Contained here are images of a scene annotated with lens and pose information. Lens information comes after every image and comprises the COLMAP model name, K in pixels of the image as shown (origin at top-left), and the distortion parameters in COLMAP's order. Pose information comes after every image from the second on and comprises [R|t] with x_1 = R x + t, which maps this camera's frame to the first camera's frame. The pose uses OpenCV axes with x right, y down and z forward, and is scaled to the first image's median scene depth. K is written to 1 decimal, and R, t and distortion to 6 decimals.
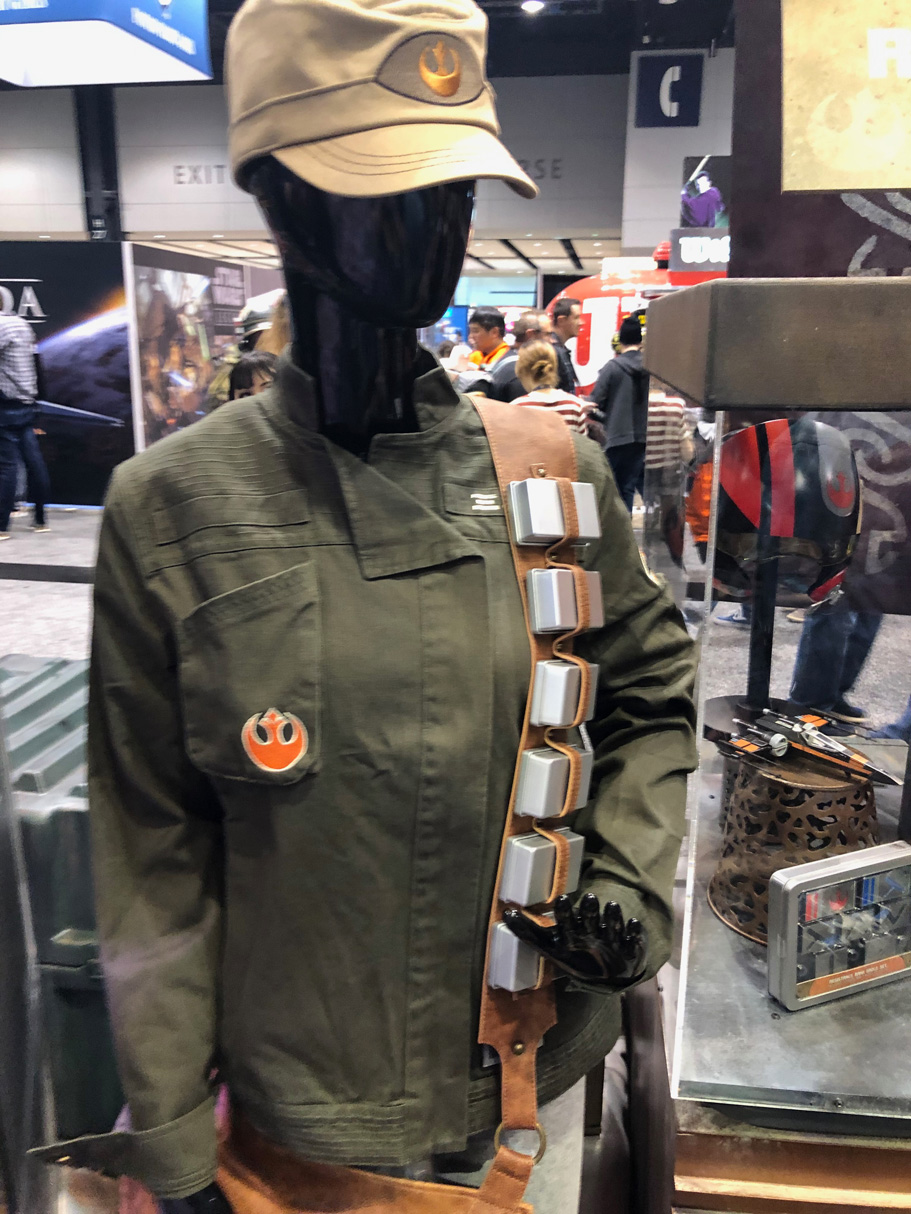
lens RADIAL K [[998.5, 0, 455.5], [0, 998.5, 607.0], [0, 0, 1]] dist [0.006086, -0.001014]
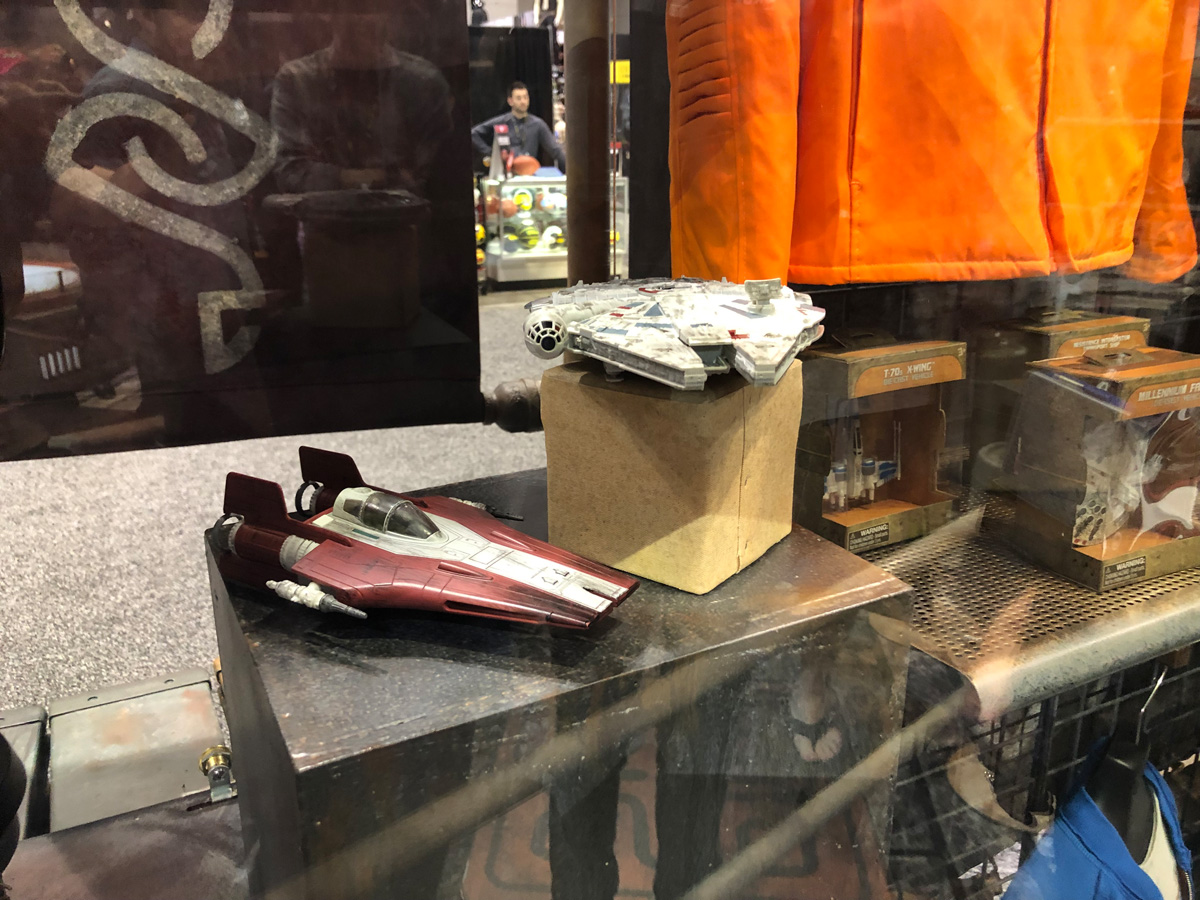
lens RADIAL K [[976.7, 0, 599.5], [0, 976.7, 445.3], [0, 0, 1]] dist [0.002784, 0.007690]
pose [[0.838266, -0.173082, 0.517062, 0.317254], [0.144273, 0.984891, 0.095787, -0.014853], [-0.525829, -0.005697, 0.850571, 0.447742]]
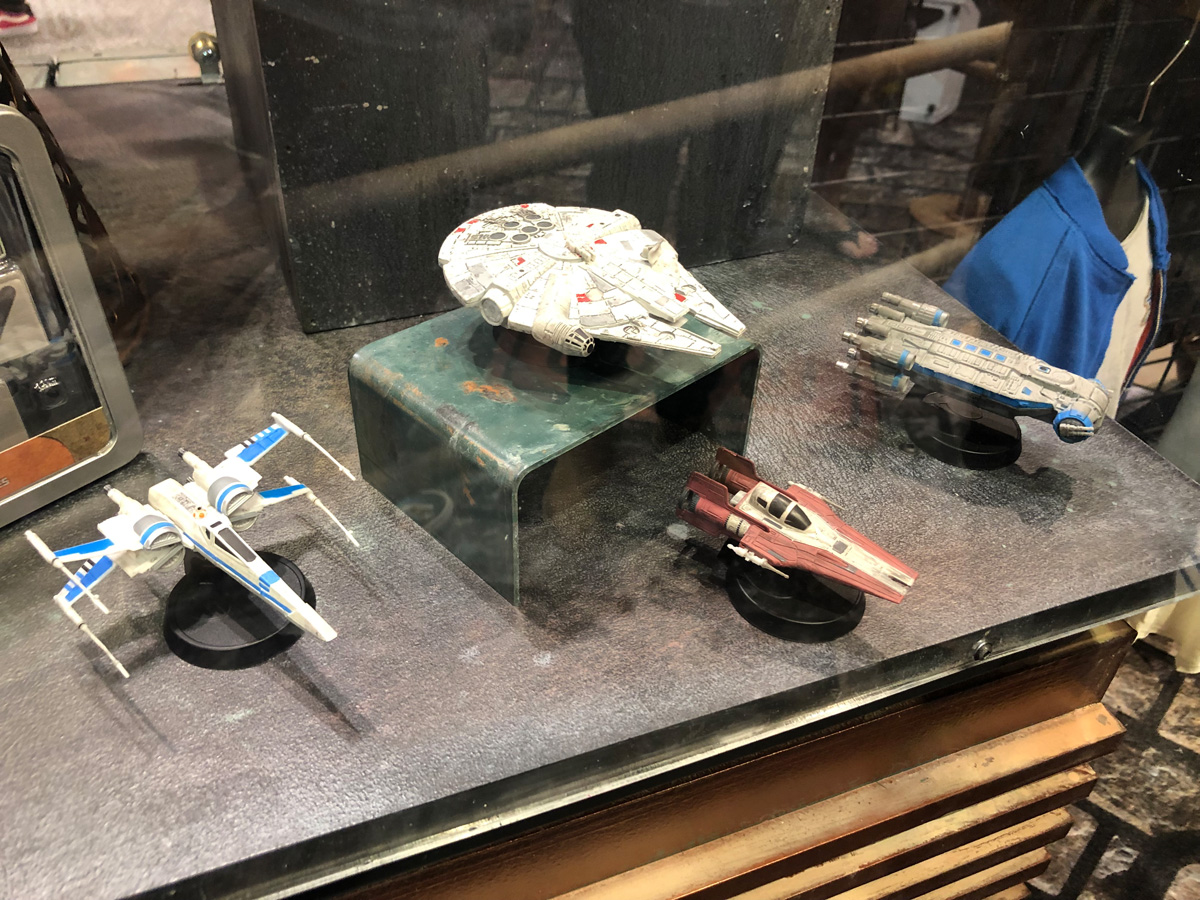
lens RADIAL K [[987.0, 0, 579.9], [0, 987.0, 430.8], [0, 0, 1]] dist [0.006086, -0.001014]
pose [[0.883315, -0.255144, 0.393263, 0.304318], [0.086905, 0.913494, 0.397463, 0.144884], [-0.460654, -0.316908, 0.829076, 0.401932]]
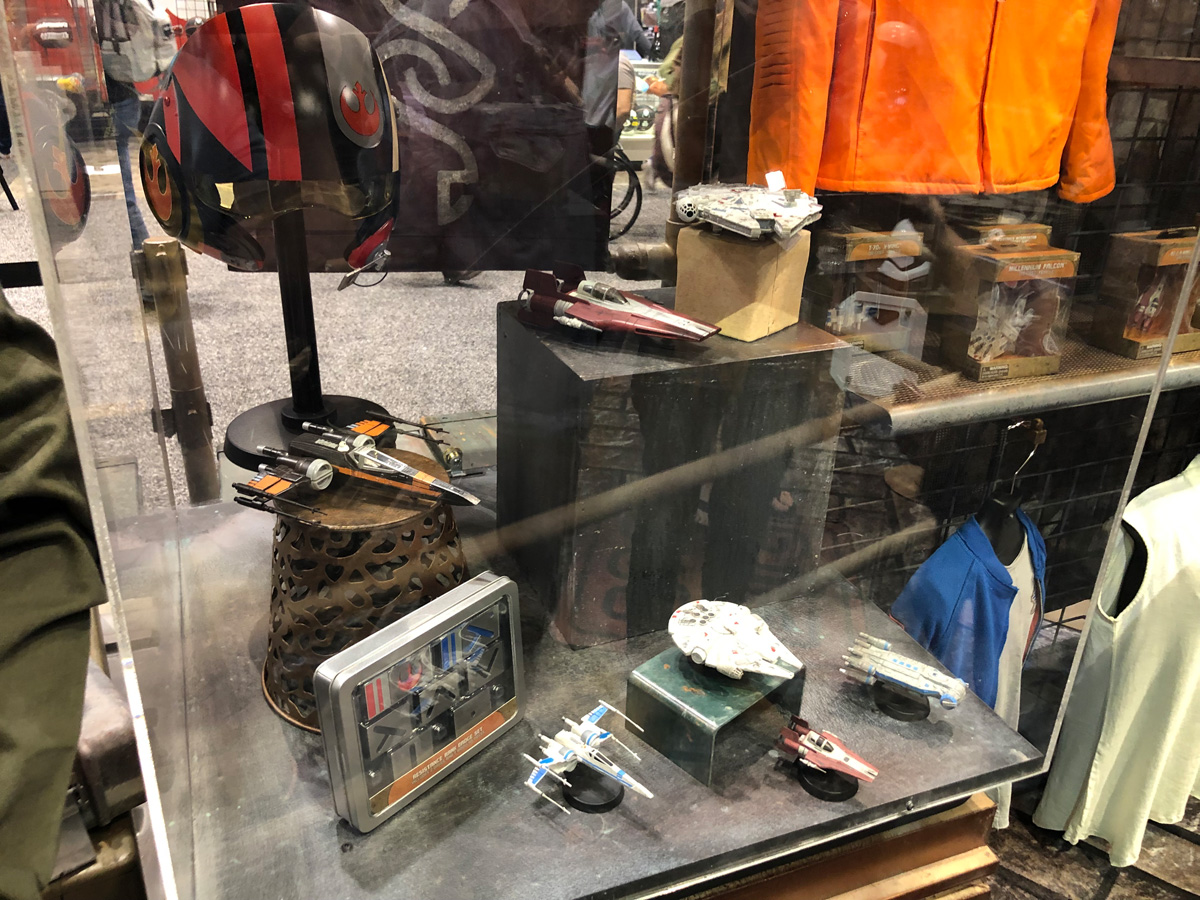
lens RADIAL K [[976.7, 0, 599.5], [0, 976.7, 445.3], [0, 0, 1]] dist [0.002784, 0.007690]
pose [[0.873628, -0.168398, 0.456526, 0.124566], [0.082082, 0.975763, 0.202854, -0.007155], [-0.479622, -0.139746, 0.866276, 0.200057]]
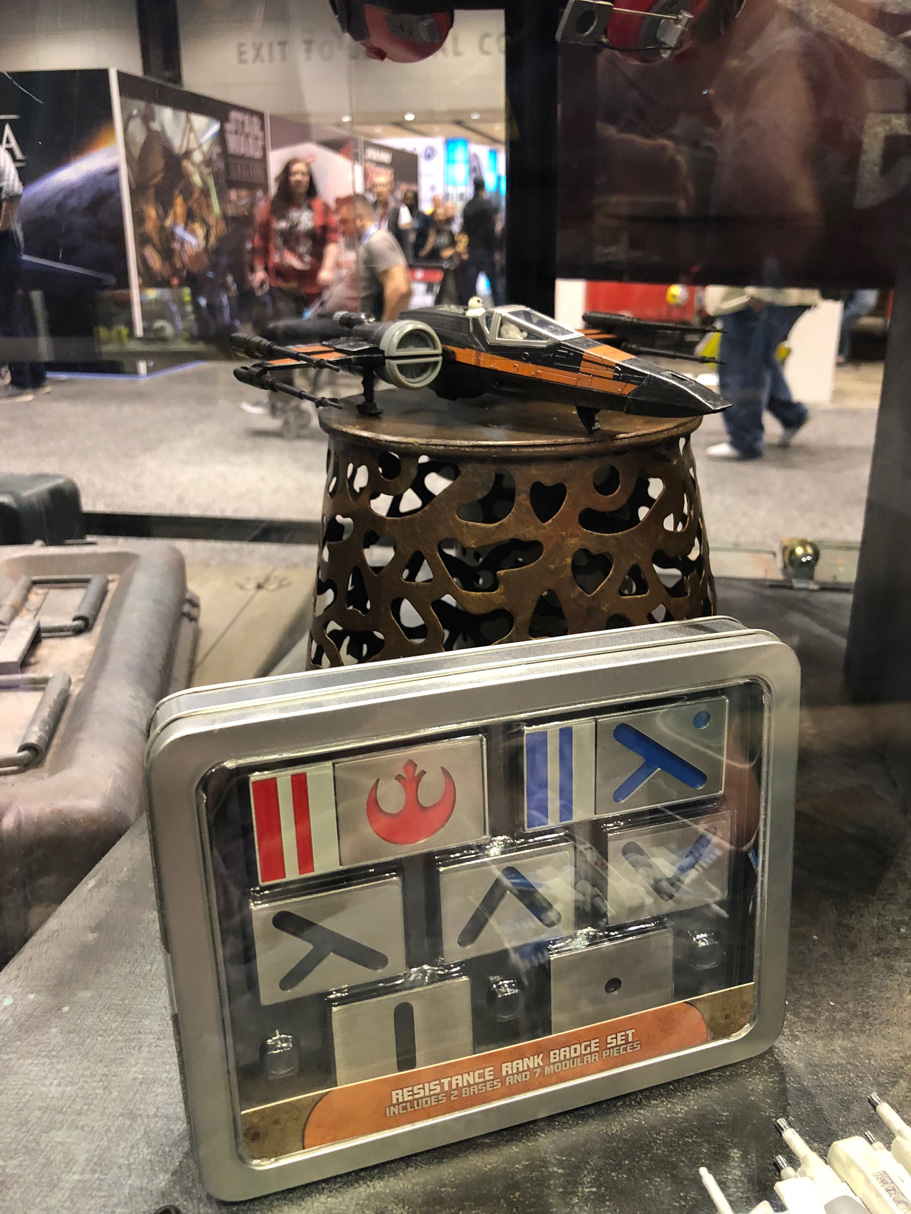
lens RADIAL K [[1010.3, 0, 455.5], [0, 1010.3, 607.0], [0, 0, 1]] dist [-0.009078, -0.003866]
pose [[0.996840, 0.015490, -0.077907, 0.254962], [-0.008436, 0.995900, 0.090068, 0.133875], [0.078983, -0.089126, 0.992884, 0.458468]]
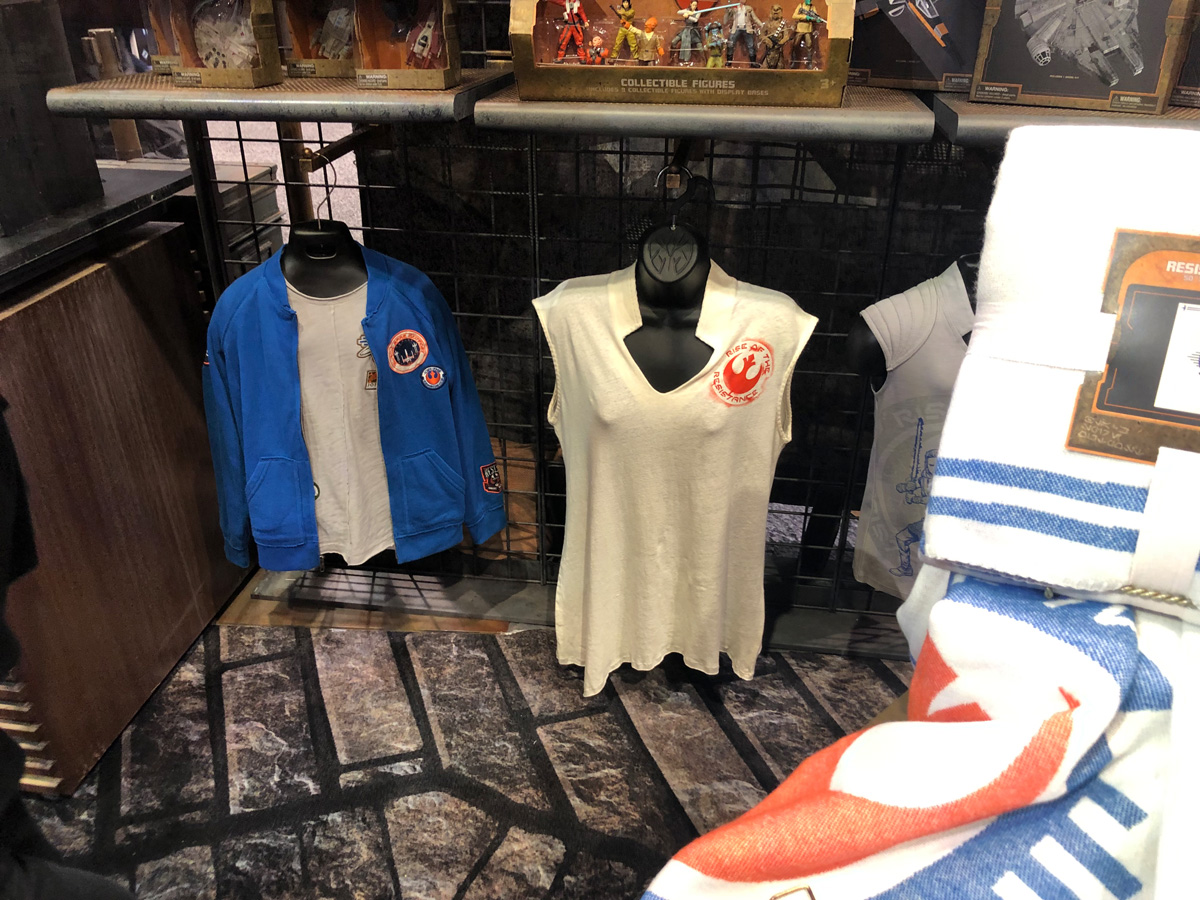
lens RADIAL K [[976.7, 0, 599.5], [0, 976.7, 445.3], [0, 0, 1]] dist [0.002784, 0.007690]
pose [[0.999228, 0.020265, -0.033655, 1.058167], [-0.012165, 0.974189, 0.225407, 0.211363], [0.037354, -0.224823, 0.973683, -0.131631]]
